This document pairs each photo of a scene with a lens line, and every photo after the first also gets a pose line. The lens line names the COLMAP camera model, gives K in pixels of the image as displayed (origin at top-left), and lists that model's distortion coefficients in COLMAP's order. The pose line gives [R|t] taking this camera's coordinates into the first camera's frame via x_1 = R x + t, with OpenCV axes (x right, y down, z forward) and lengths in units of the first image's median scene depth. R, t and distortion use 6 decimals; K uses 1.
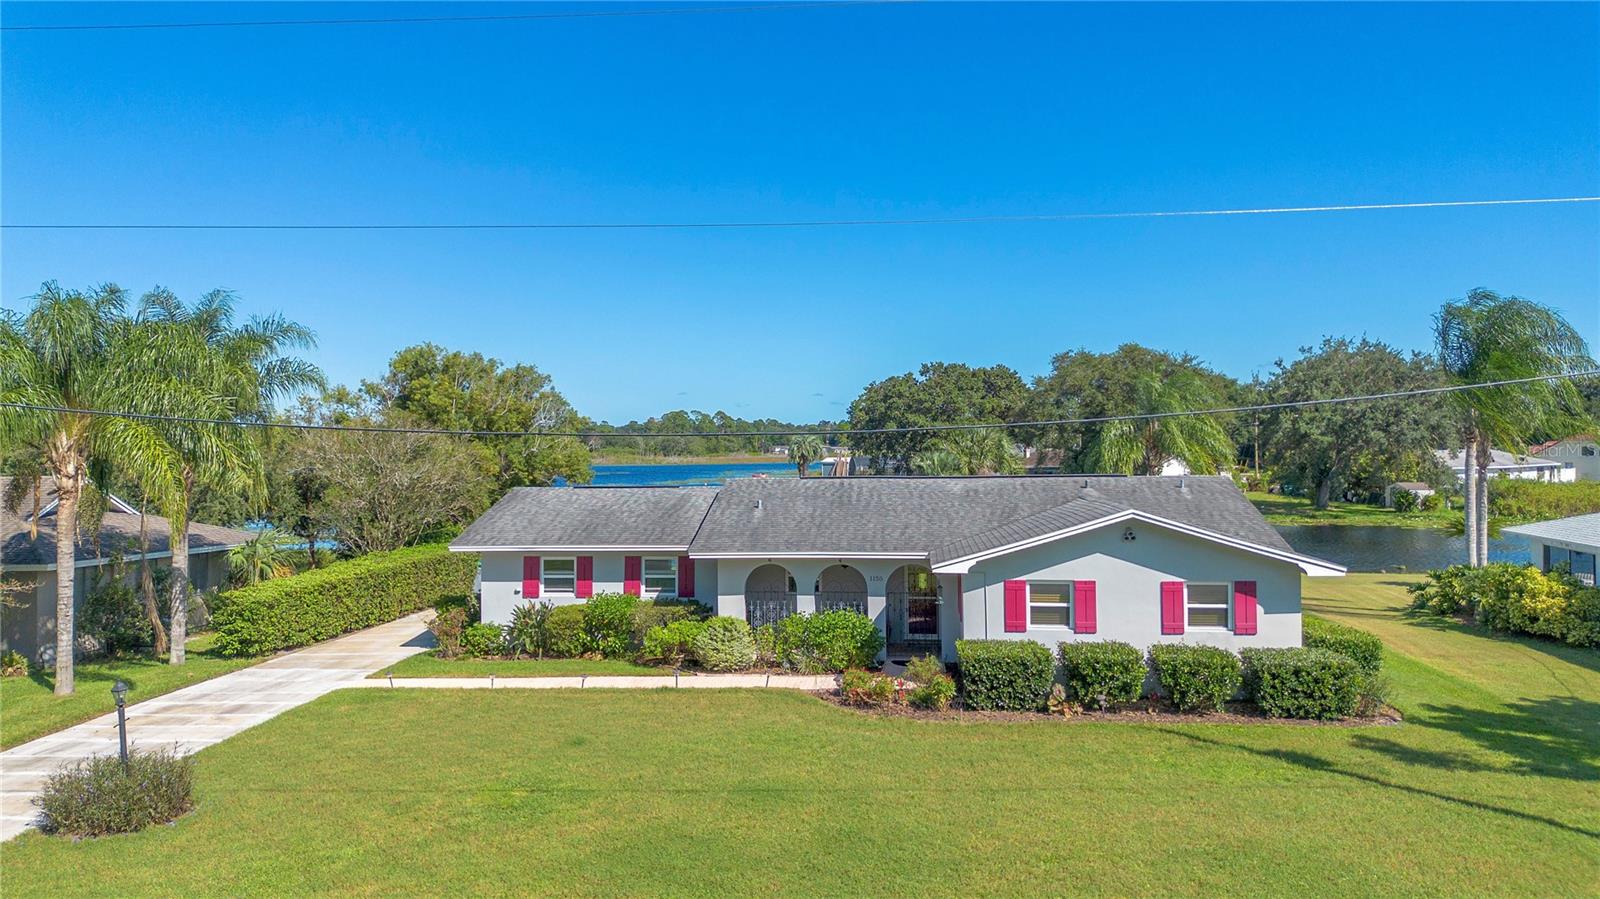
lens RADIAL K [[1124.6, 0, 800.0], [0, 1124.6, 449.5], [0, 0, 1]] dist [0.074649, -0.080627]
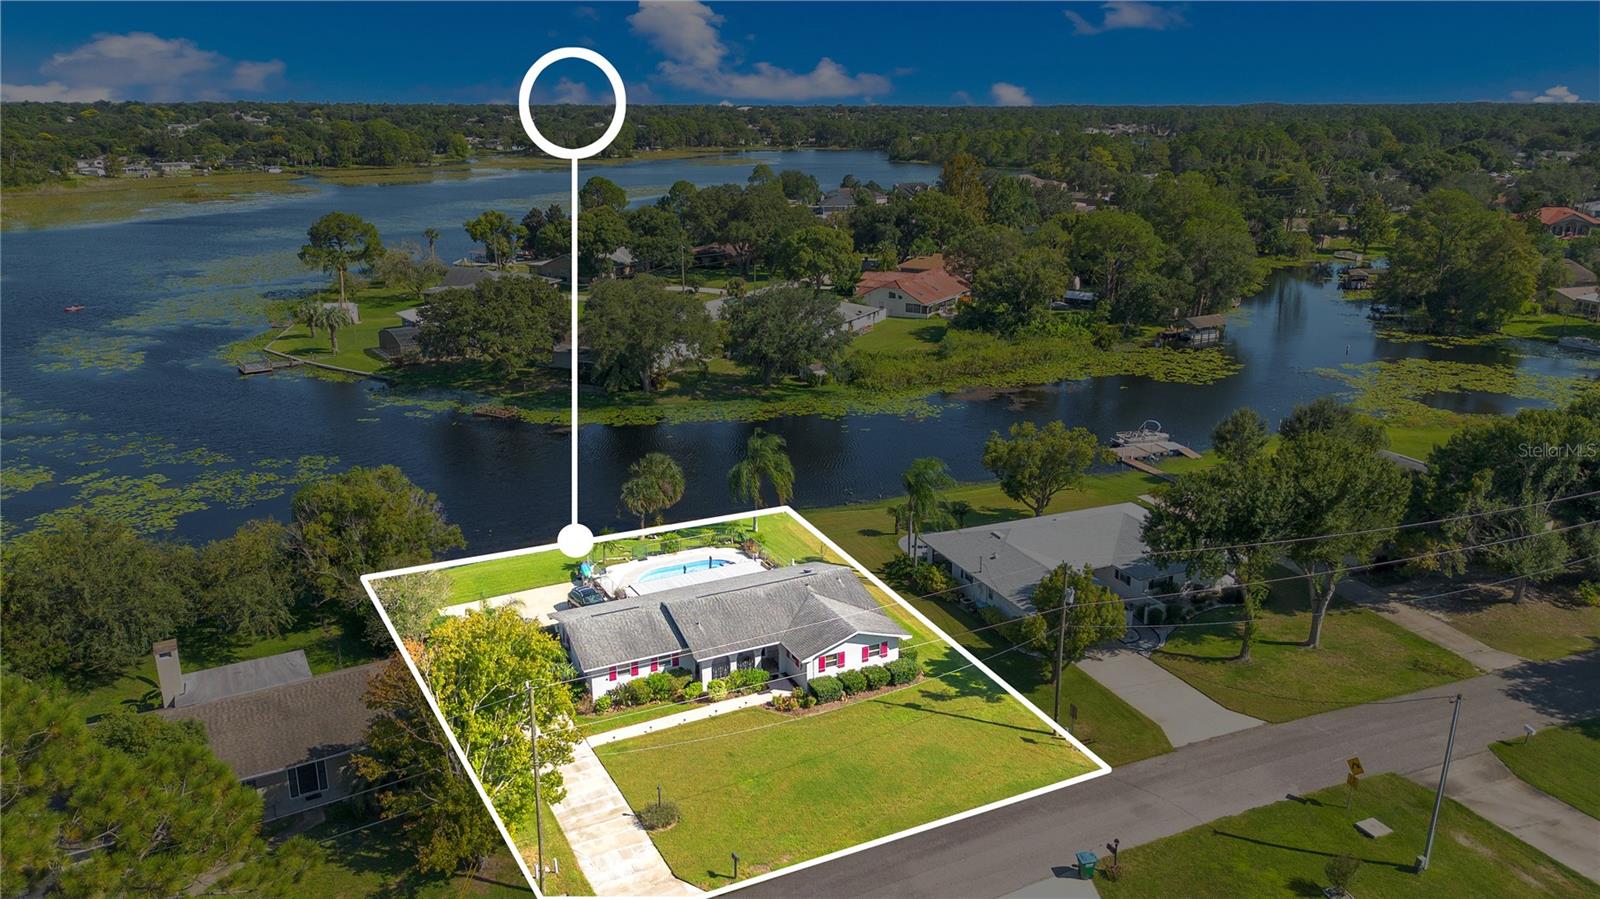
lens RADIAL K [[1136.8, 0, 800.0], [0, 1136.8, 449.5], [0, 0, 1]] dist [0.076667, -0.095107]
pose [[0.845582, -0.145483, 0.513639, -1.286904], [-0.004269, 0.960277, 0.279017, -1.211918], [-0.533828, -0.238124, 0.811372, -1.259838]]
